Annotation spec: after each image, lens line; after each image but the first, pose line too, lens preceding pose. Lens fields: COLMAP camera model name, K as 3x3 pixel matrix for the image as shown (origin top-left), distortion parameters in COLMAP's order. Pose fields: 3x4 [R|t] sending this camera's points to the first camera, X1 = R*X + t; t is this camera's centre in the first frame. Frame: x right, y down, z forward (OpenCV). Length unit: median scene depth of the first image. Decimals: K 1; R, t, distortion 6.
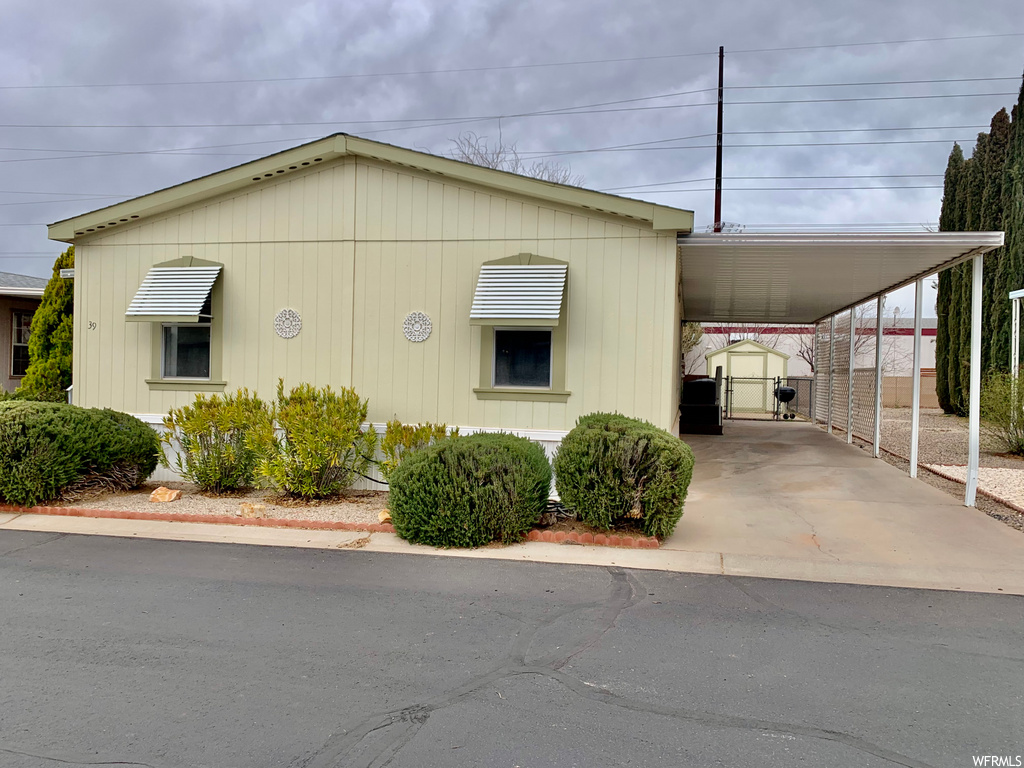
lens RADIAL K [[776.7, 0, 511.2], [0, 776.7, 389.0], [0, 0, 1]] dist [0.050337, -0.051181]
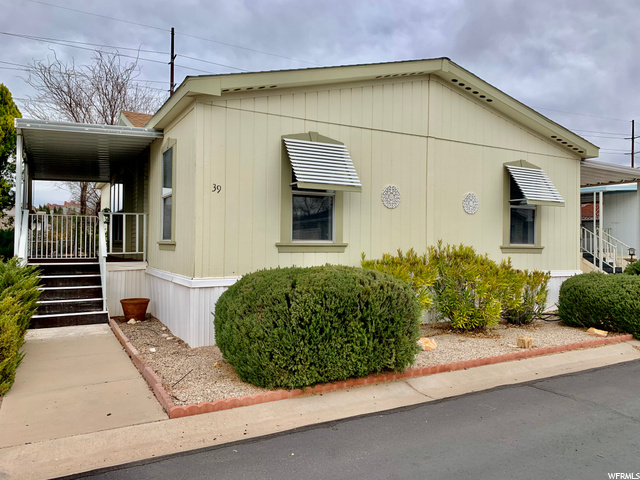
lens RADIAL K [[485.4, 0, 319.5], [0, 485.4, 243.1], [0, 0, 1]] dist [0.050337, -0.051181]
pose [[0.747772, -0.016845, 0.663742, -0.878485], [0.006430, 0.999815, 0.018130, -0.023766], [-0.663924, -0.009289, 0.747742, 0.477294]]
